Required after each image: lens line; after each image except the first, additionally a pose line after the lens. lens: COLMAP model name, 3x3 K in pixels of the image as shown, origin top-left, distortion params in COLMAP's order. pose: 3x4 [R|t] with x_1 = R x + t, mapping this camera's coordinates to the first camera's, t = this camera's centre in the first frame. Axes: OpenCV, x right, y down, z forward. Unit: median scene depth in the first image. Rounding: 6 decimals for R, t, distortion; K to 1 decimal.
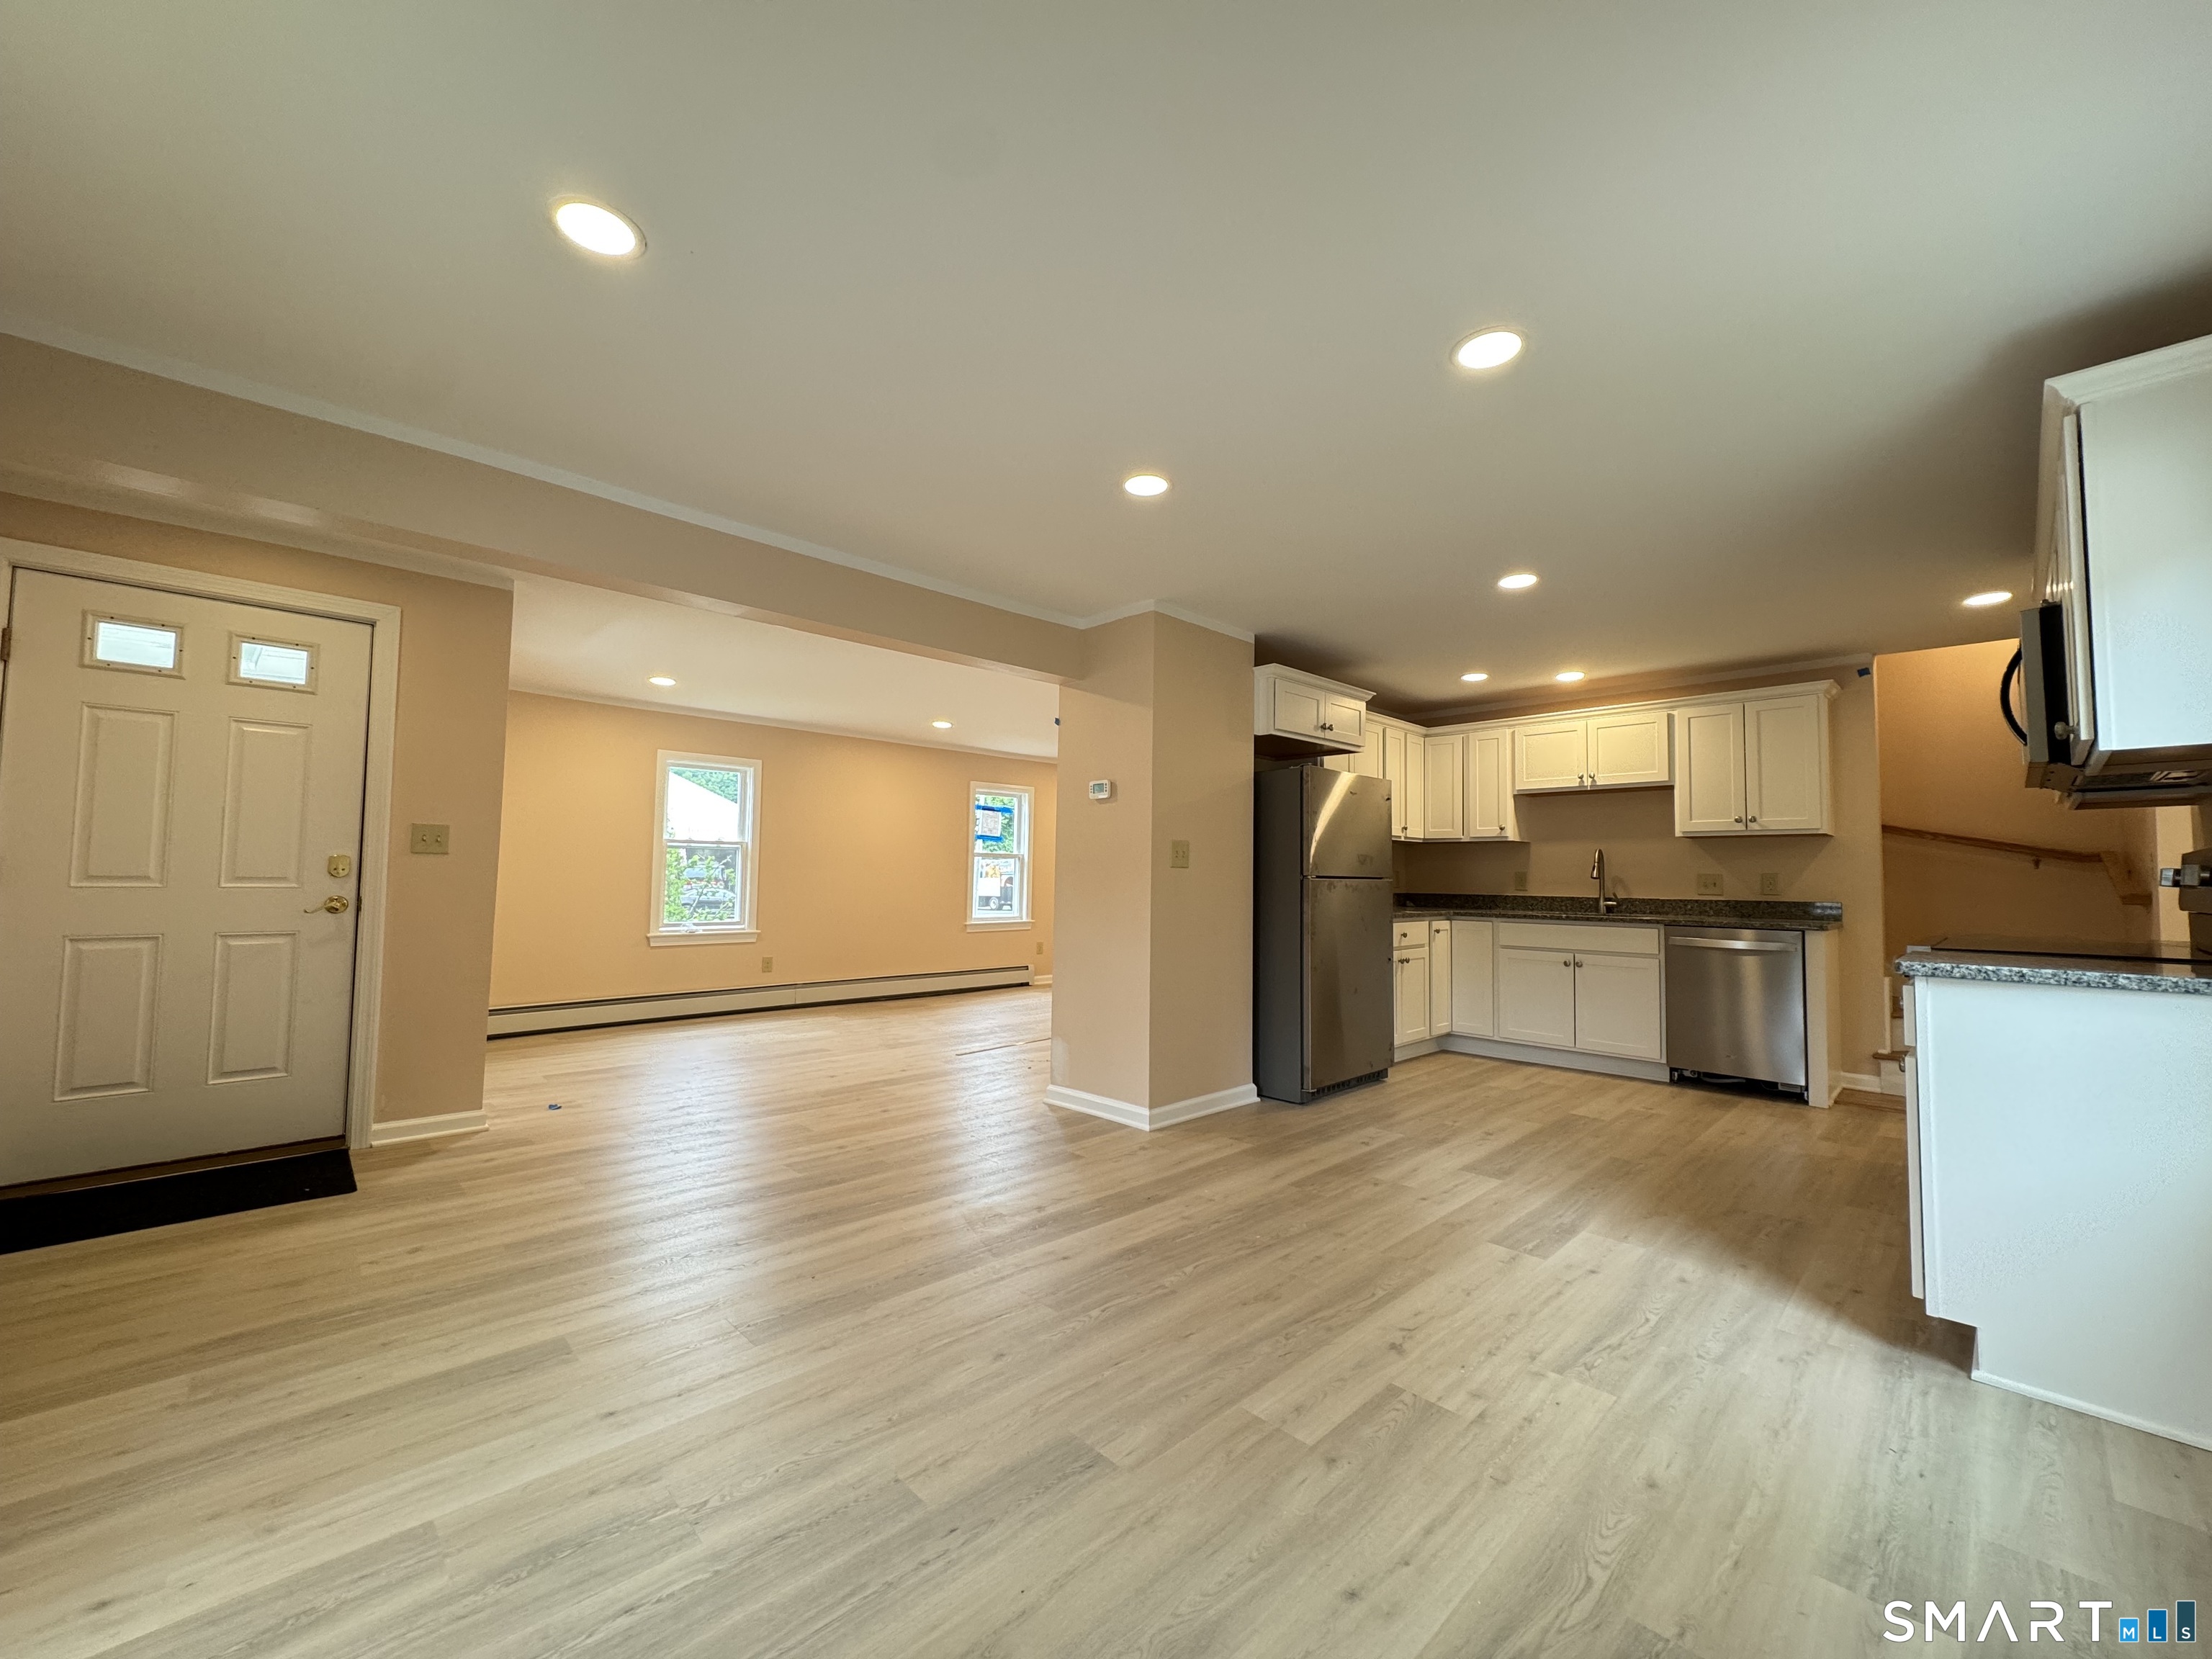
lens RADIAL K [[875.2, 0, 1106.0], [0, 875.2, 829.5], [0, 0, 1]] dist [-0.001202, 0.000917]
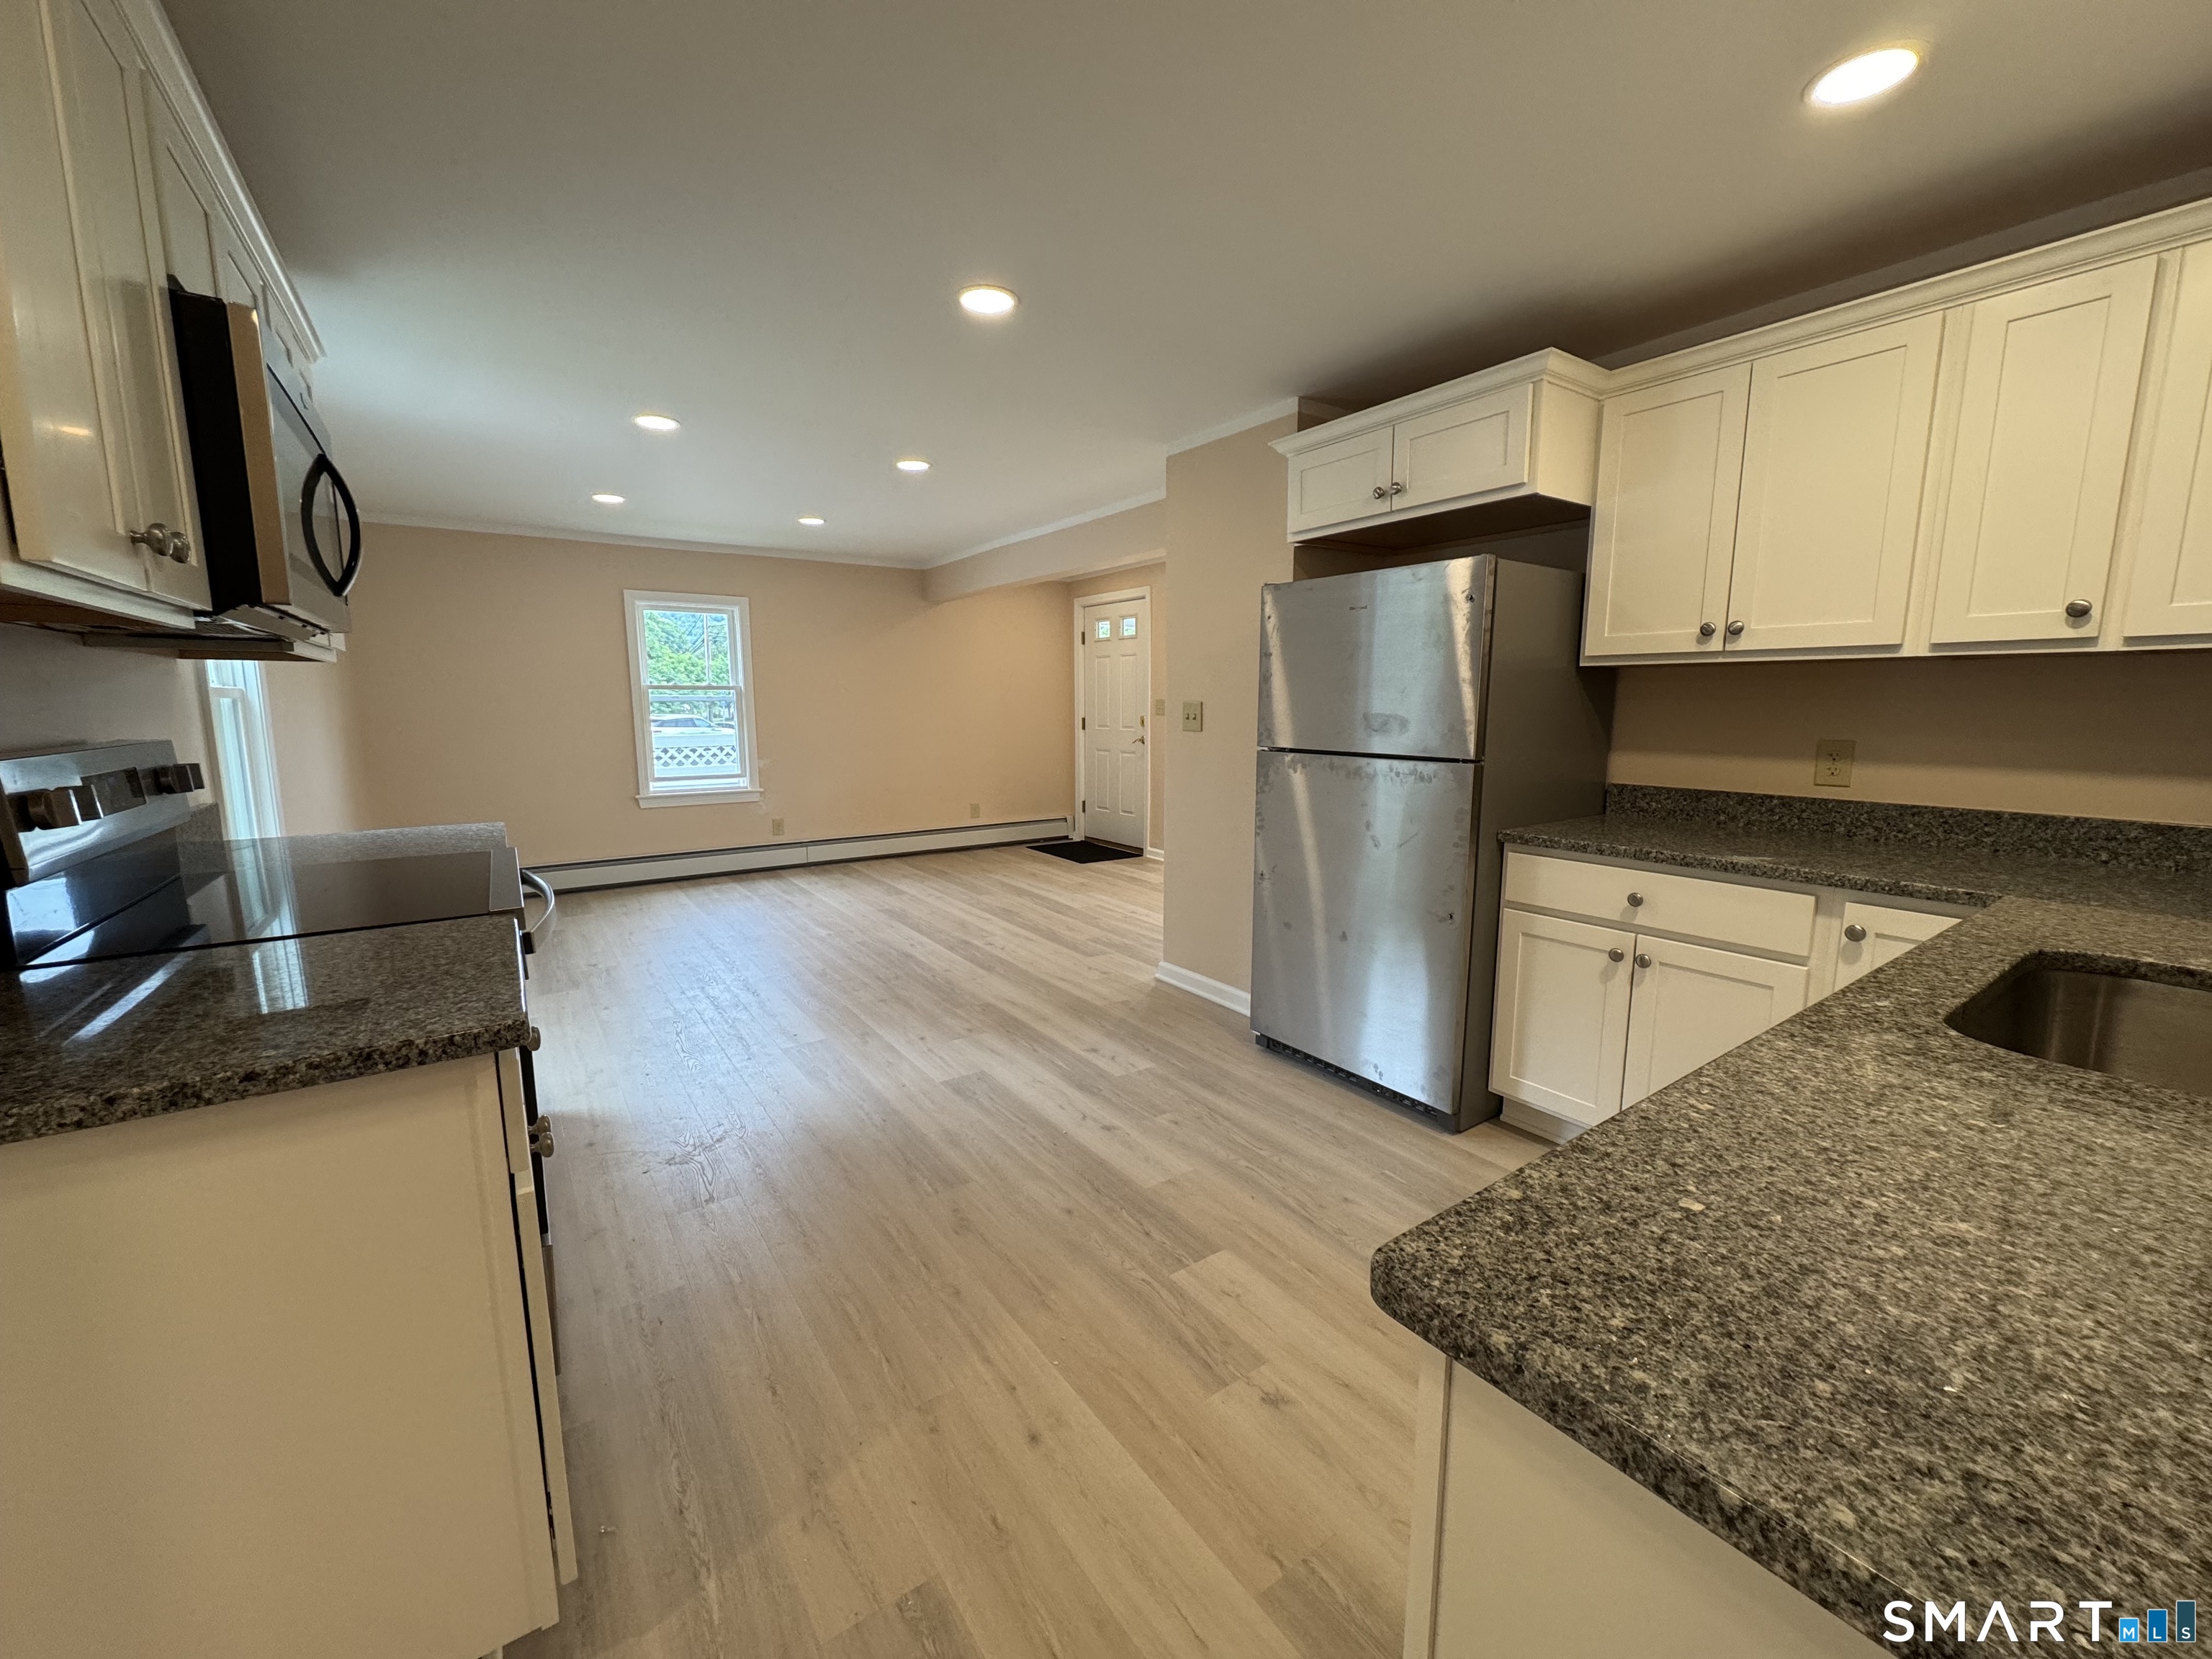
lens RADIAL K [[875.2, 0, 1106.0], [0, 875.2, 829.5], [0, 0, 1]] dist [-0.001202, 0.000917]
pose [[-0.154446, 0.132829, -0.979032, 1.166906], [0.054855, 0.990546, 0.125737, 0.028751], [0.986477, -0.034285, -0.160272, 1.201960]]
